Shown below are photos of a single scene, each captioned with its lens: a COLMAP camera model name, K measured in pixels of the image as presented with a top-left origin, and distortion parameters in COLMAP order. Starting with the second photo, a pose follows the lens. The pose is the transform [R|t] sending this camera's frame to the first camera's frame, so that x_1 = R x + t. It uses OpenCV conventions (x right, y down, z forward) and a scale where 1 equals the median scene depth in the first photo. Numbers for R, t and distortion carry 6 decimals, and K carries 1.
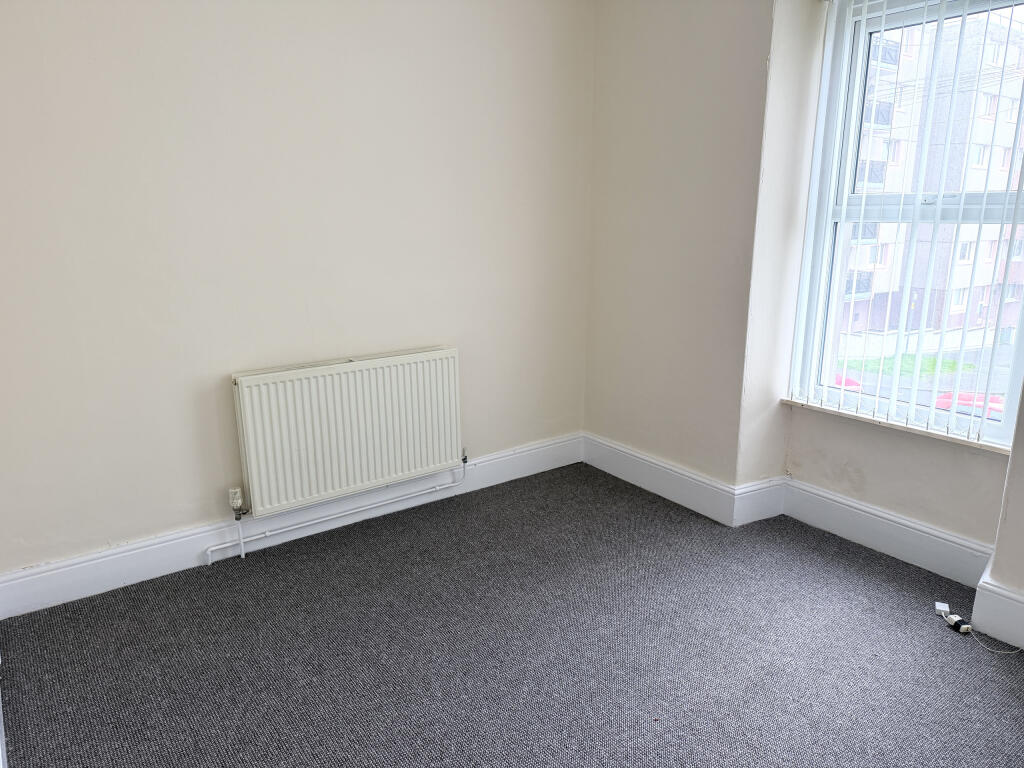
lens RADIAL K [[713.9, 0, 519.9], [0, 713.9, 388.6], [0, 0, 1]] dist [0.040803, -0.046332]
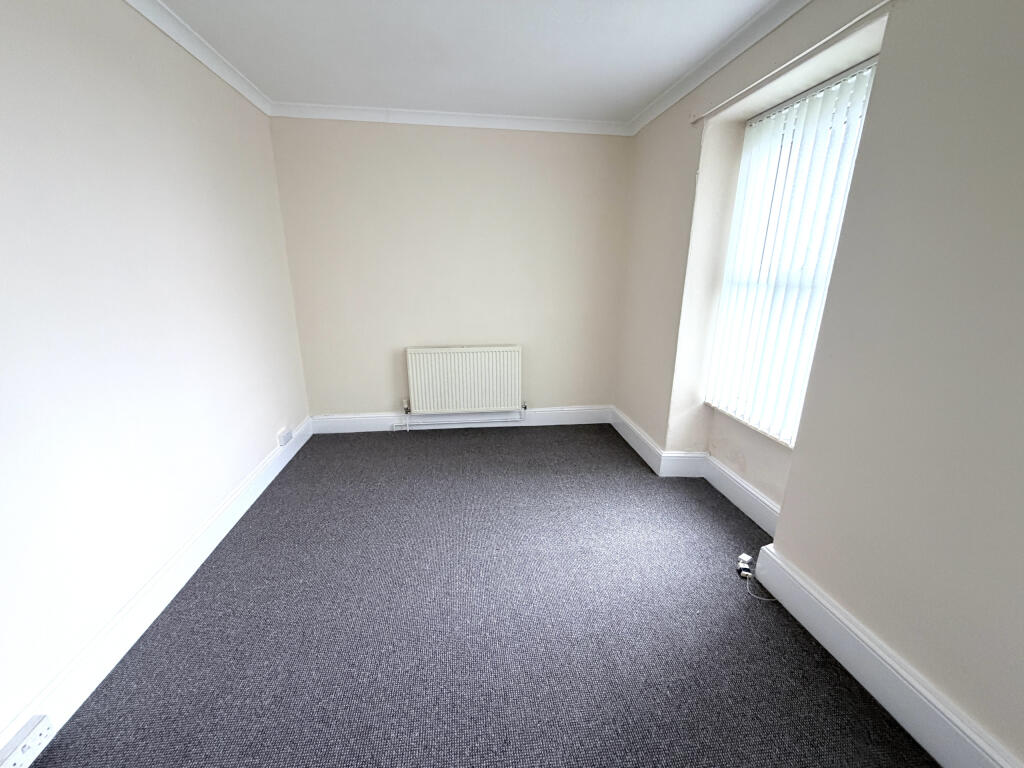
lens RADIAL K [[405.4, 0, 509.2], [0, 405.4, 390.6], [0, 0, 1]] dist [-0.000405, -0.000237]
pose [[0.870175, 0.150087, -0.469328, 0.443466], [-0.128077, 0.988637, 0.078692, -0.025033], [0.475806, -0.008365, 0.879511, 0.060140]]
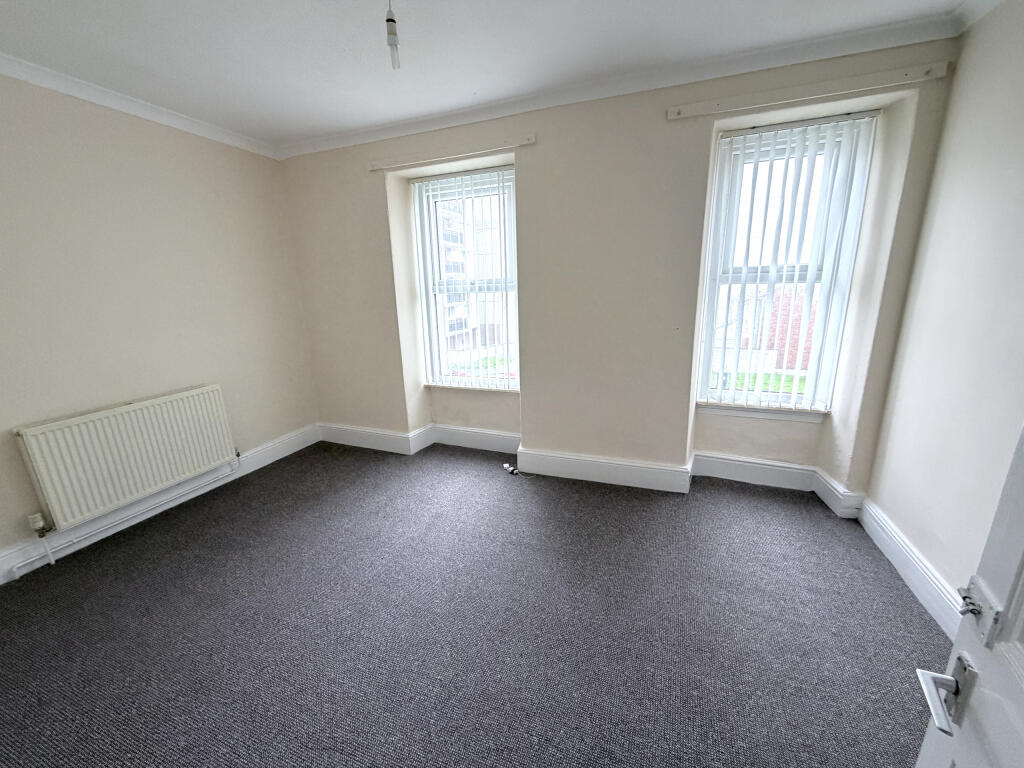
lens RADIAL K [[405.4, 0, 508.0], [0, 405.4, 387.6], [0, 0, 1]] dist [-0.000405, -0.000237]
pose [[0.850574, -0.154223, 0.502732, 0.001911], [0.157167, 0.986885, 0.036835, 0.018794], [-0.501820, 0.047682, 0.863657, -0.078192]]
